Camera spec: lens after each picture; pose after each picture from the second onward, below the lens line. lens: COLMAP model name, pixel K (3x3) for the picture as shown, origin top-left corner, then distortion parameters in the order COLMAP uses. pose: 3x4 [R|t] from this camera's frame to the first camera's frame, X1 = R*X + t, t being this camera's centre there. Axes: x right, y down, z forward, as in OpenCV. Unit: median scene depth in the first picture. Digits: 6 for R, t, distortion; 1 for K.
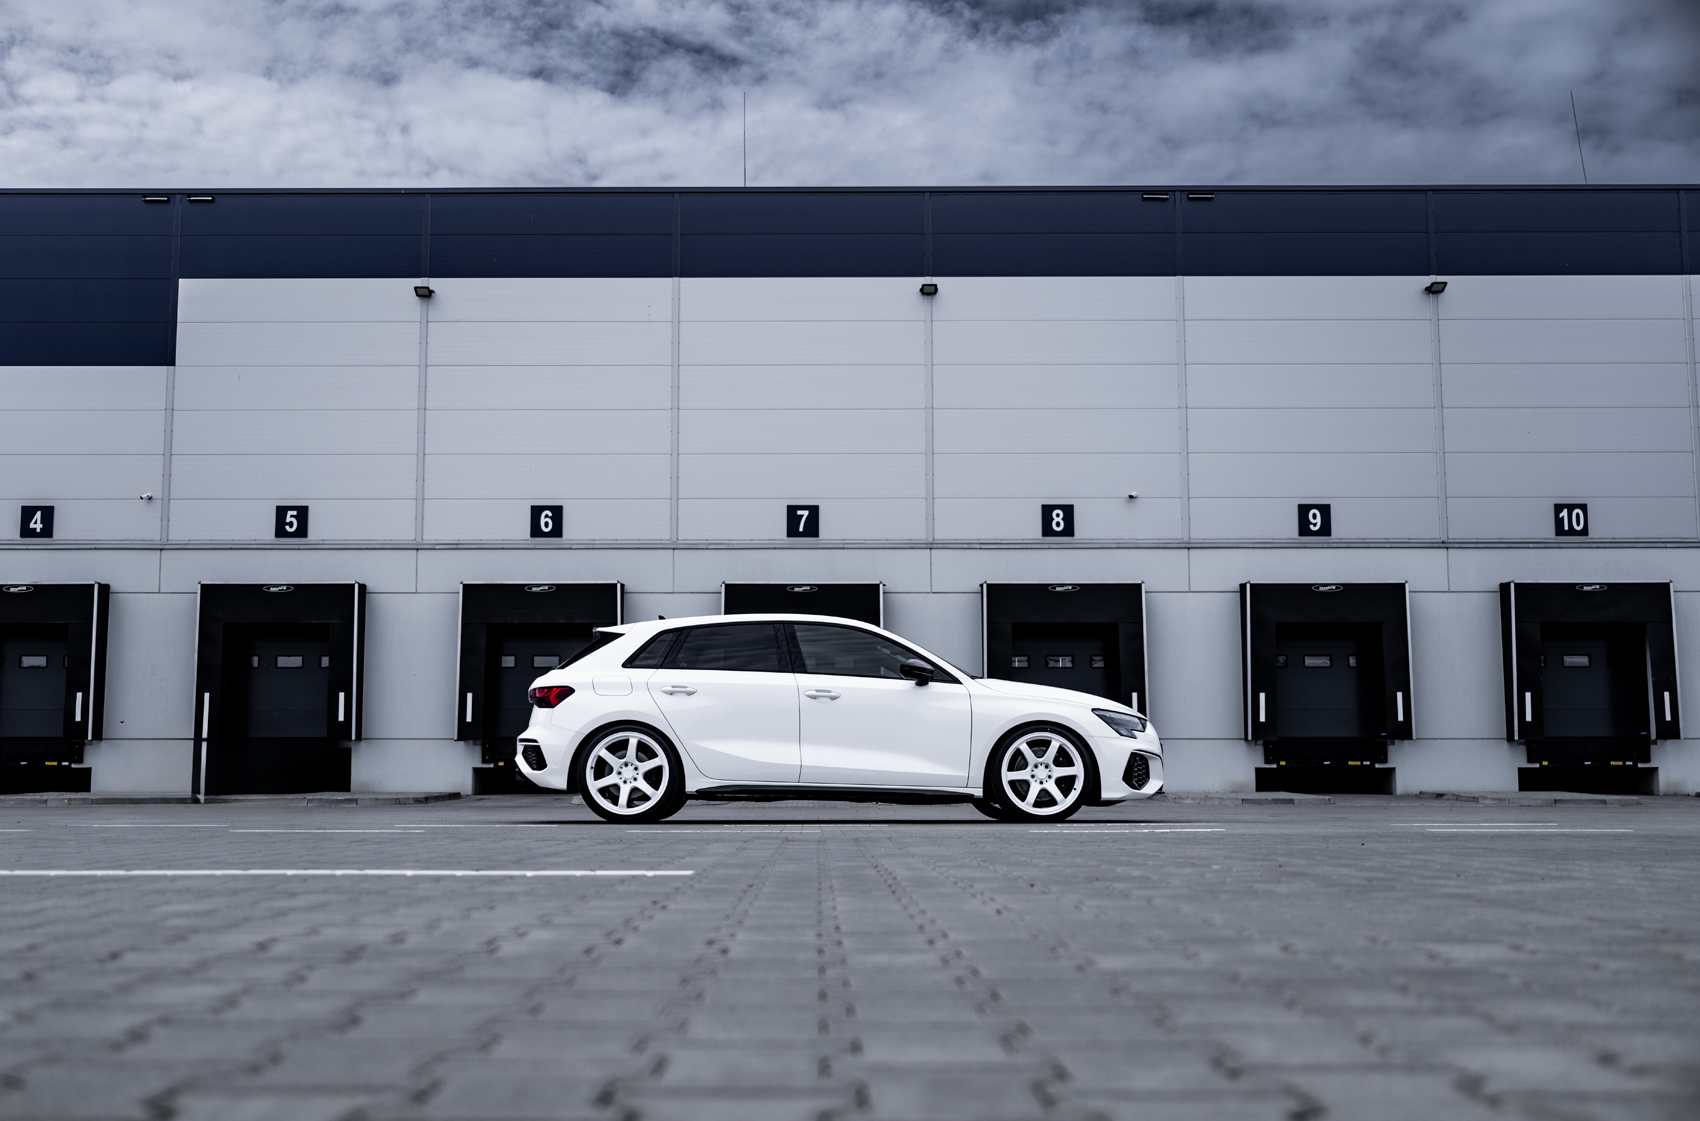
lens RADIAL K [[1590.9, 0, 797.0], [0, 1590.9, 601.8], [0, 0, 1]] dist [0.000354, 0.000000]
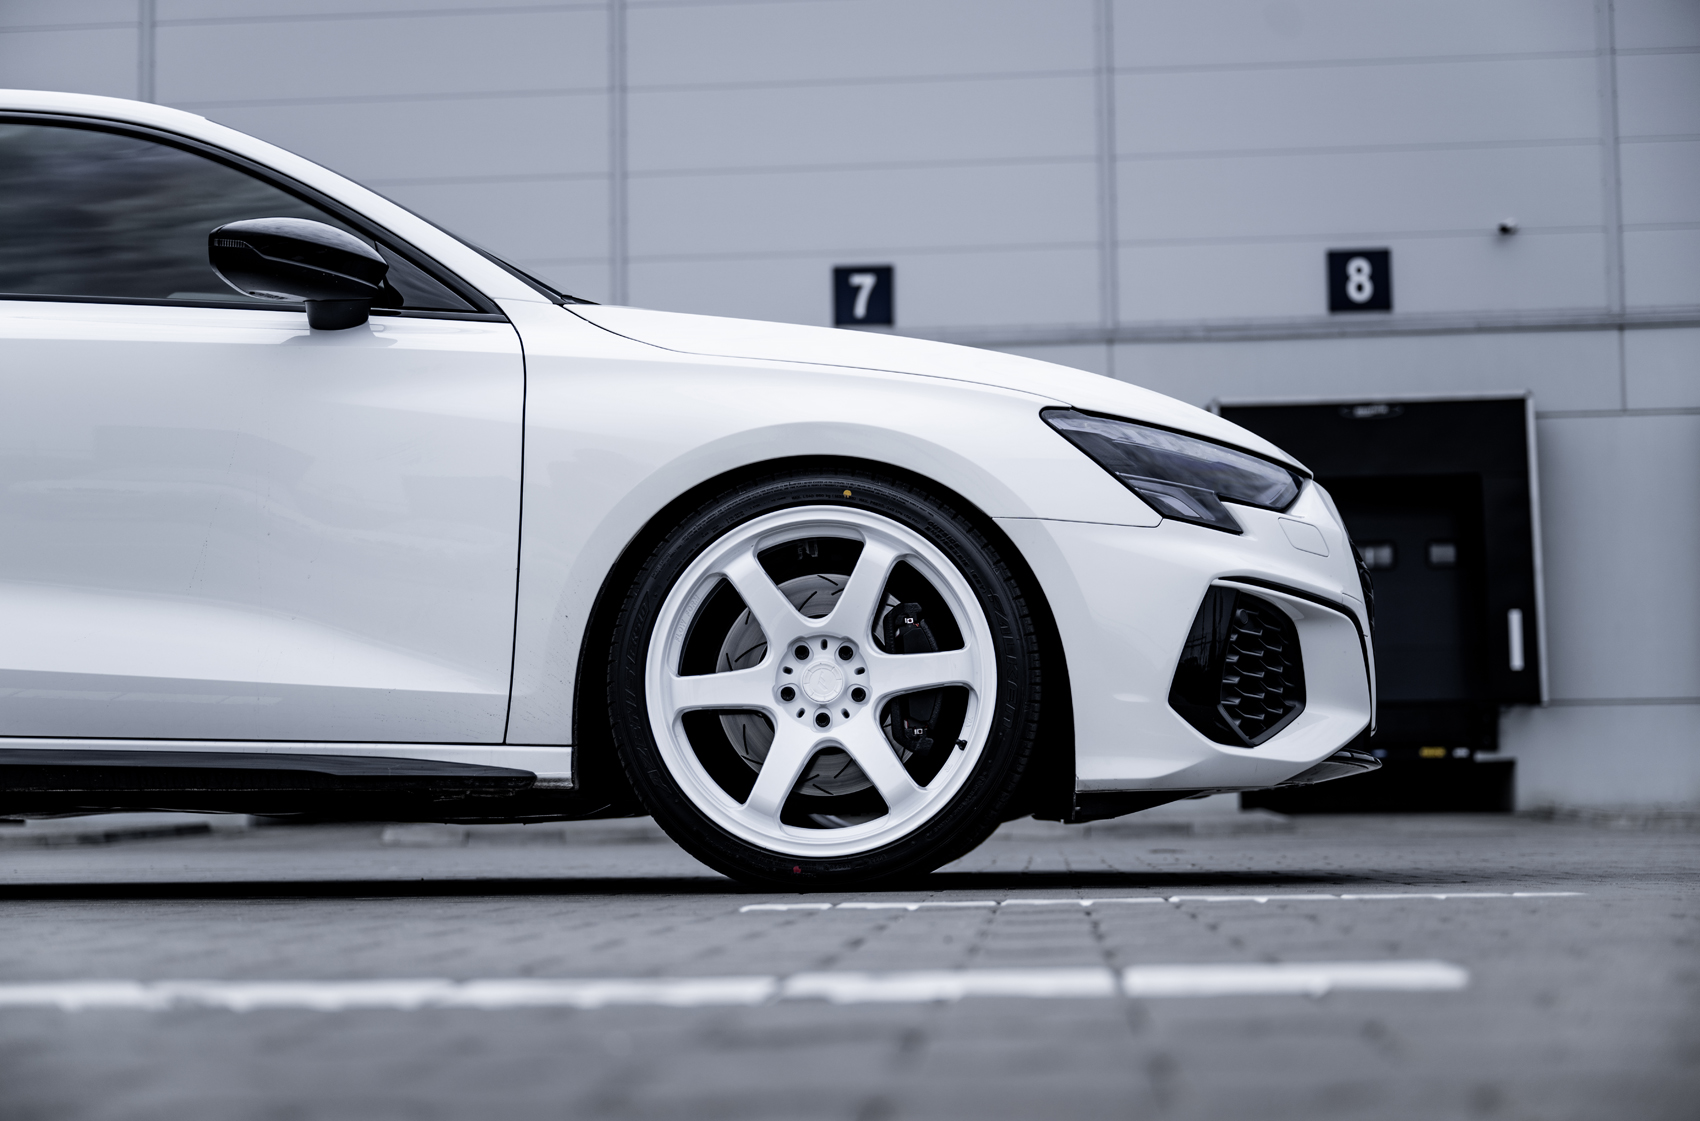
lens RADIAL K [[2493.0, 0, 826.9], [0, 2493.0, 585.0], [0, 0, 1]] dist [0.022980, 0.000000]
pose [[0.996875, -0.019035, -0.076673, 0.054319], [0.020886, 0.999508, 0.023411, 0.025238], [0.076189, -0.024939, 0.996781, 0.187855]]
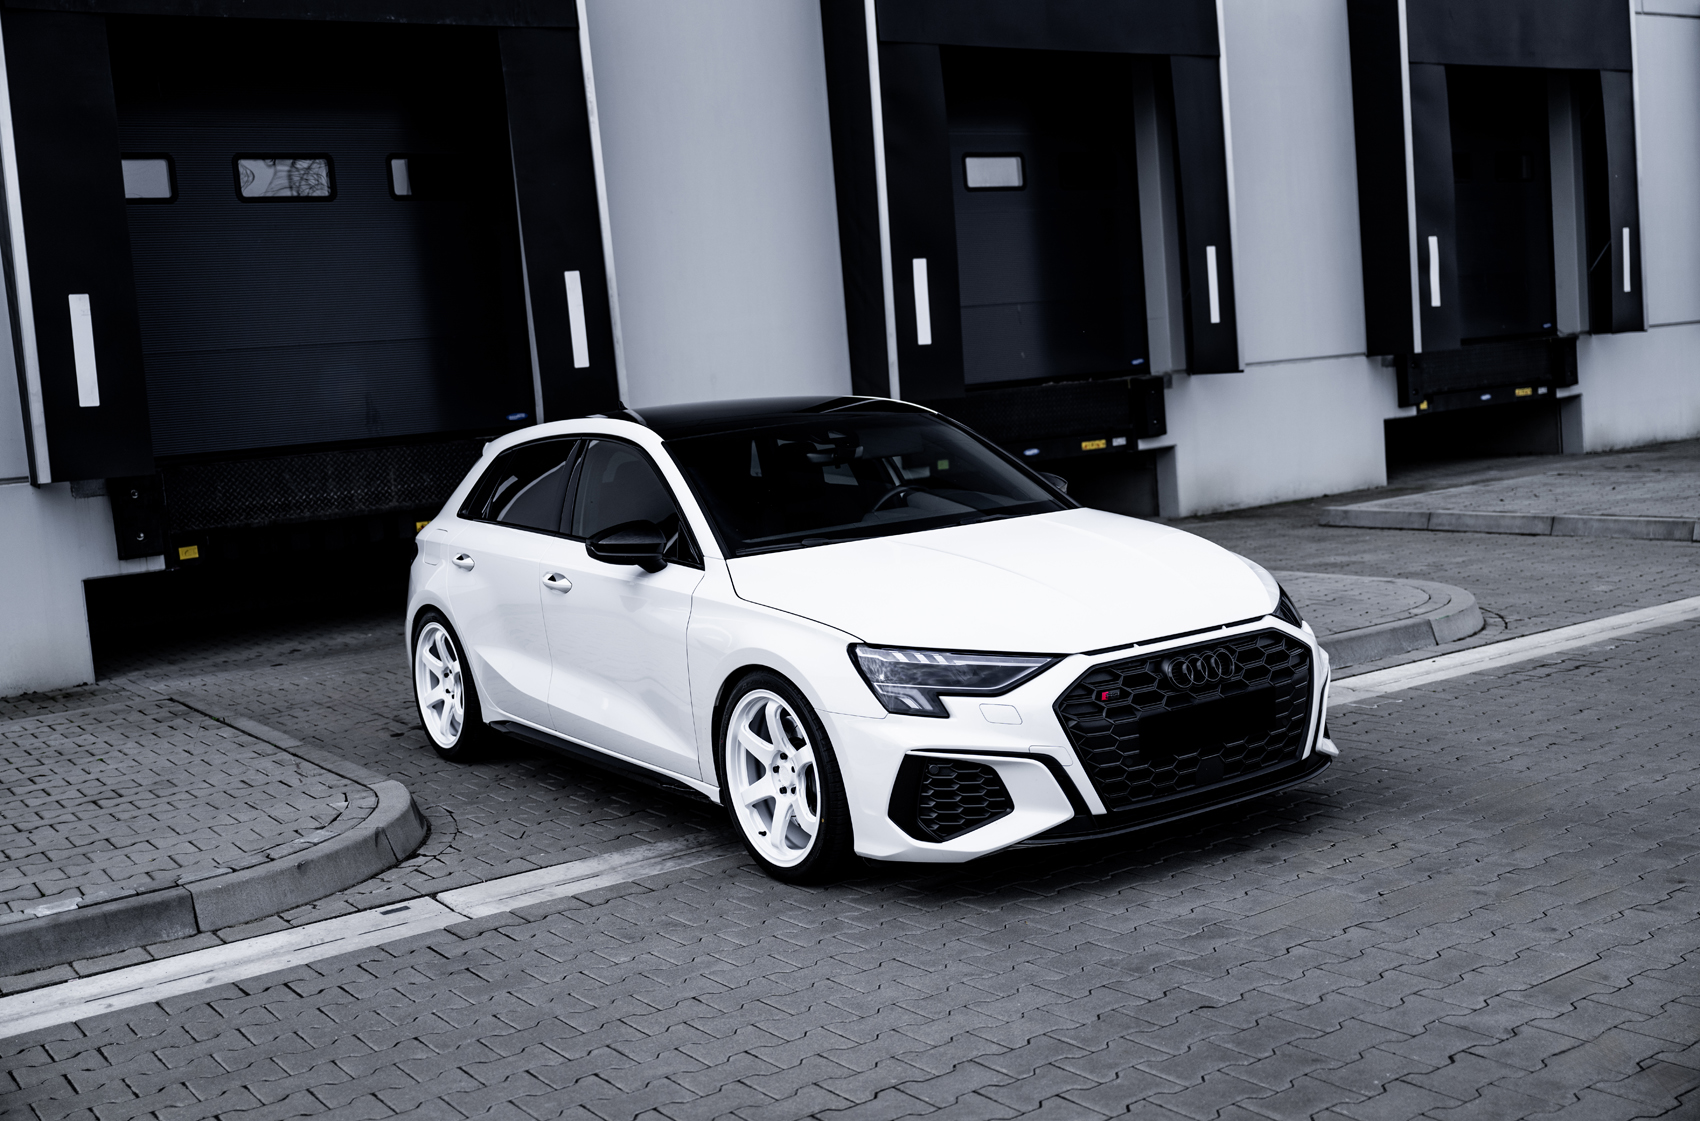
lens RADIAL K [[1828.2, 0, 851.8], [0, 1828.2, 556.8], [0, 0, 1]] dist [0.003716, 0.000000]
pose [[0.818291, -0.124553, 0.561148, -0.273707], [0.024597, 0.982935, 0.182304, 0.048431], [-0.574278, -0.135375, 0.807390, 0.689551]]
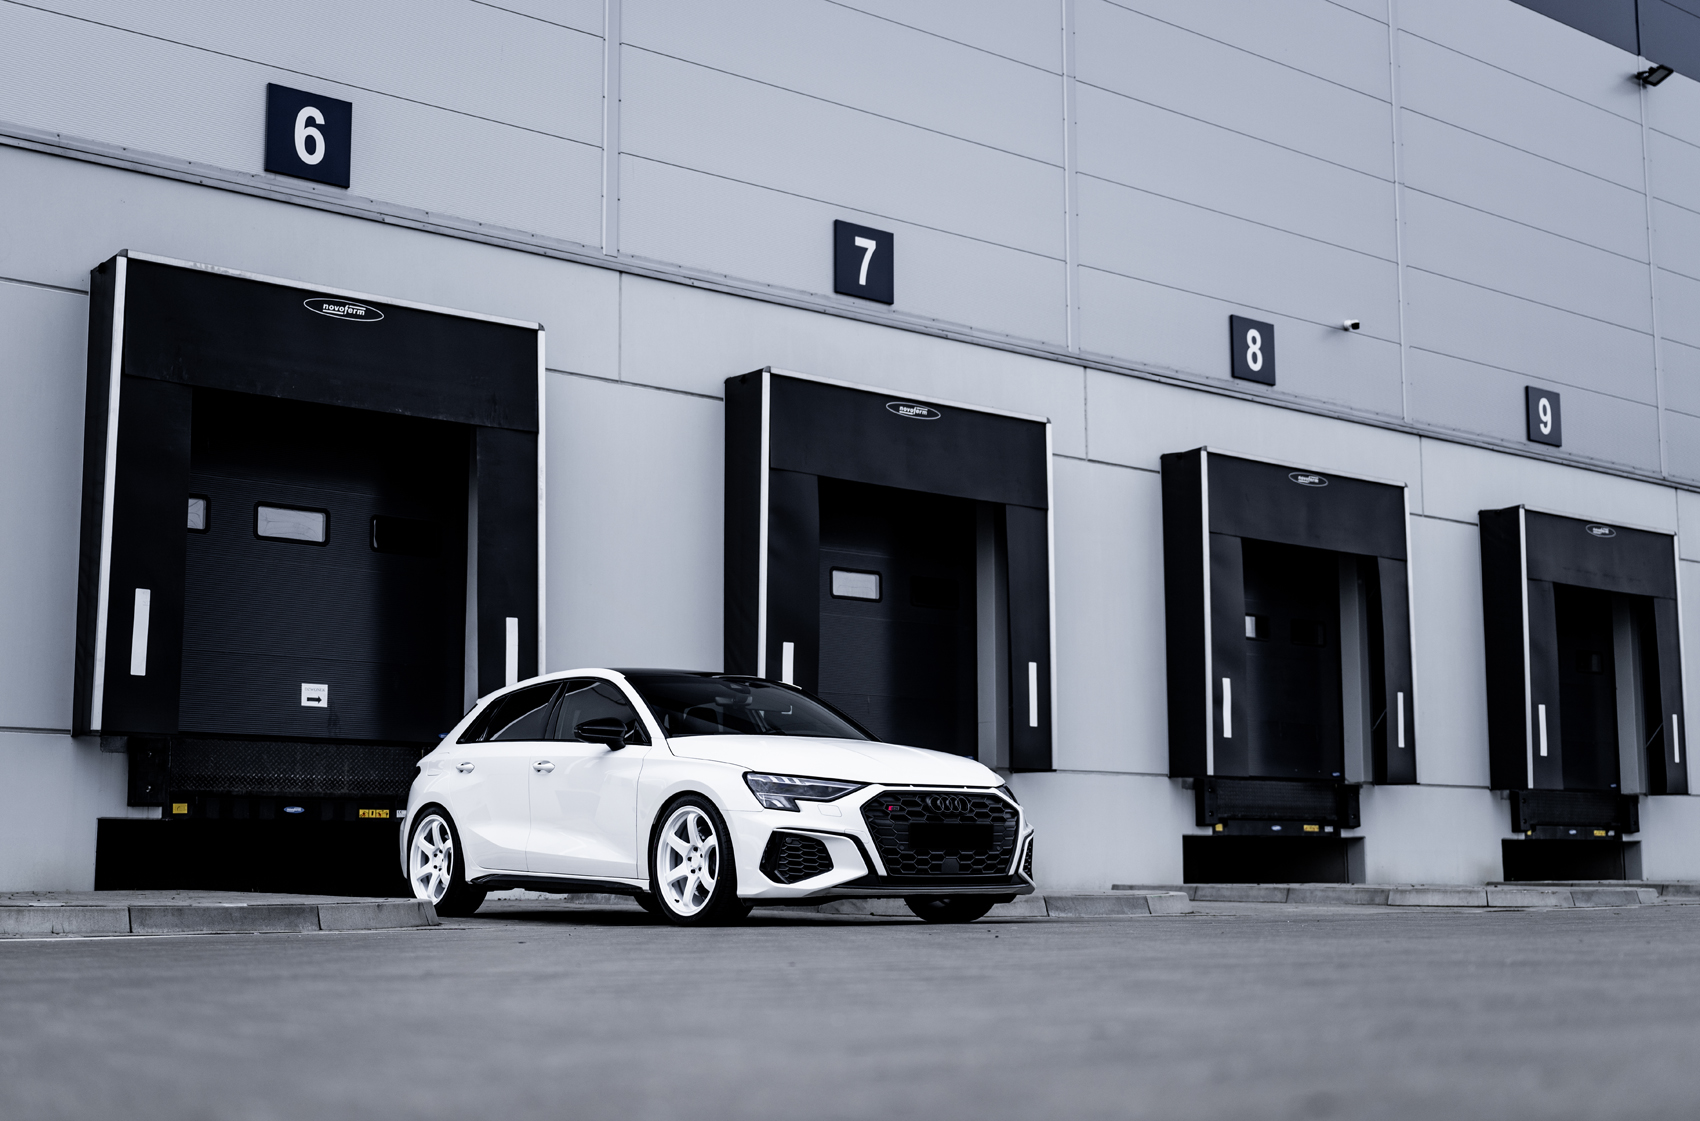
lens RADIAL K [[2116.4, 0, 838.6], [0, 2116.4, 609.4], [0, 0, 1]] dist [0.001190, 0.000000]
pose [[0.777372, 0.076544, 0.624366, -0.366364], [-0.060738, 0.997065, -0.046613, 0.073226], [-0.626102, -0.001688, 0.779740, 0.571478]]
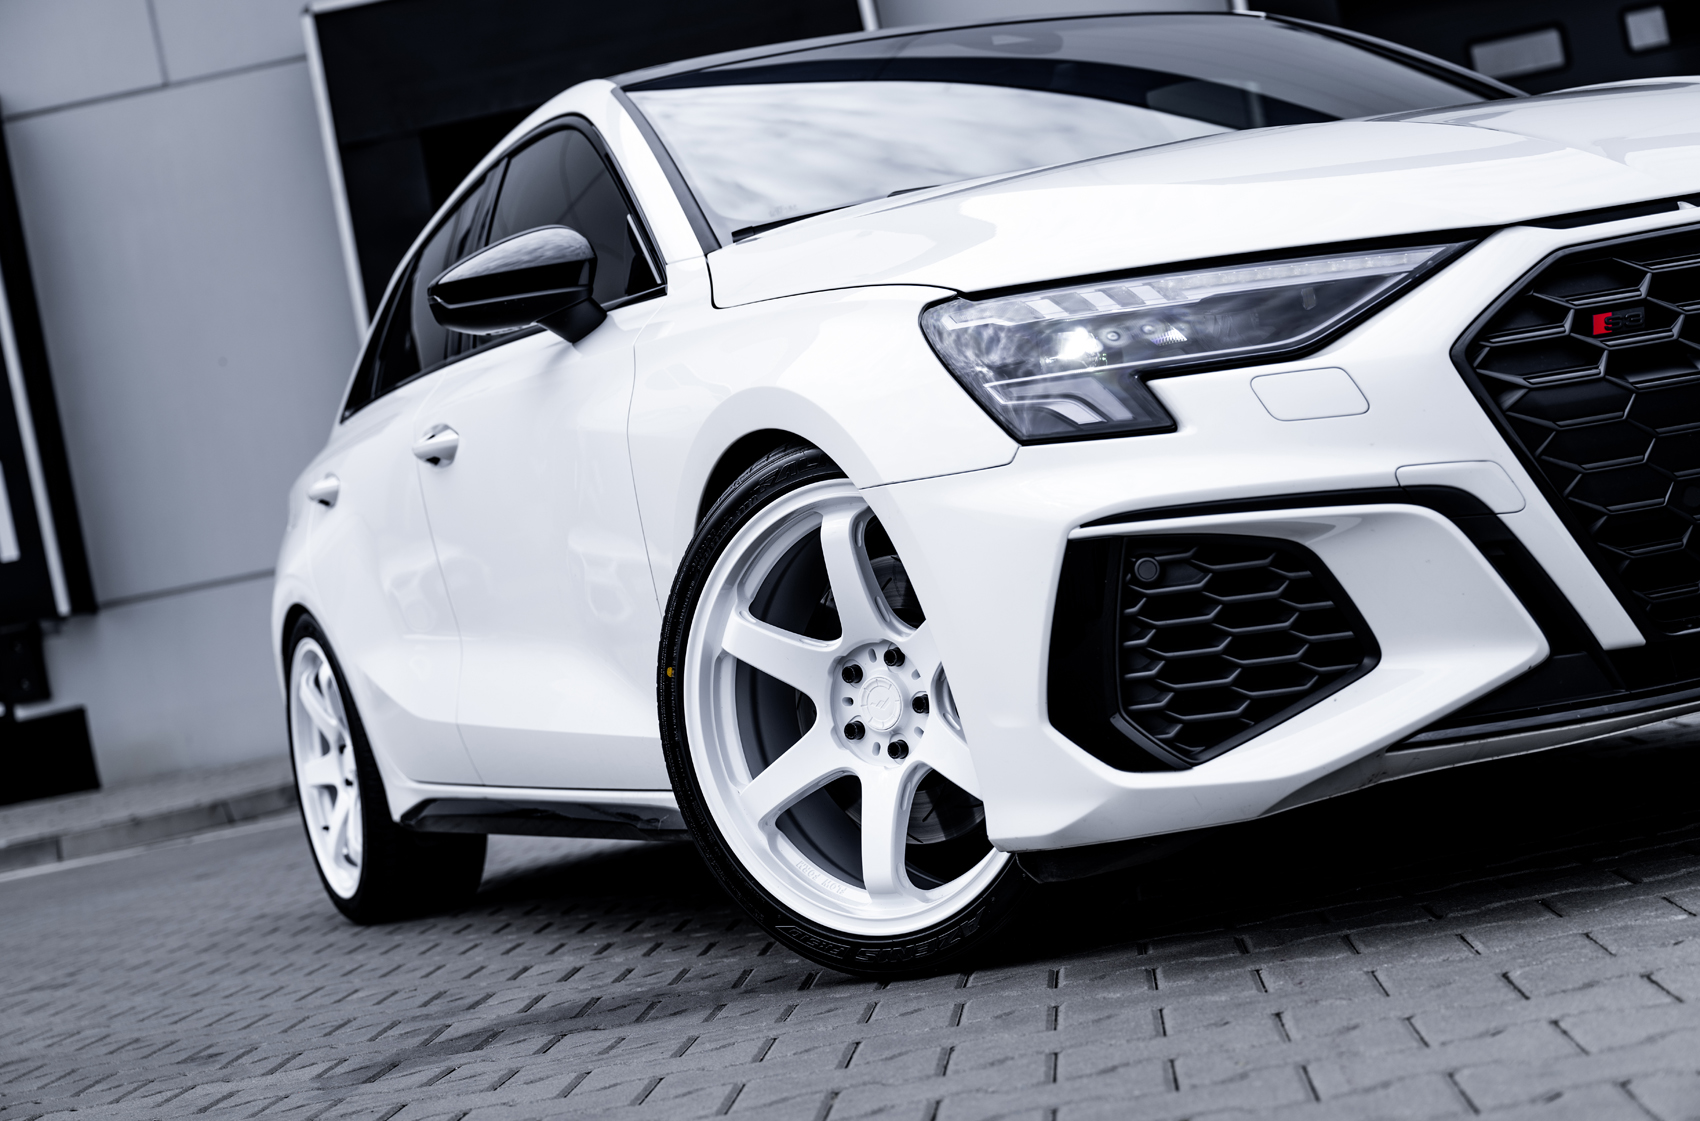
lens RADIAL K [[2976.6, 0, 851.6], [0, 2976.6, 569.2], [0, 0, 1]] dist [-0.036083, 0.000000]
pose [[0.901780, -0.168276, 0.398091, -0.231447], [0.152684, 0.985735, 0.070808, 0.084103], [-0.404328, -0.003071, 0.914609, 0.724682]]
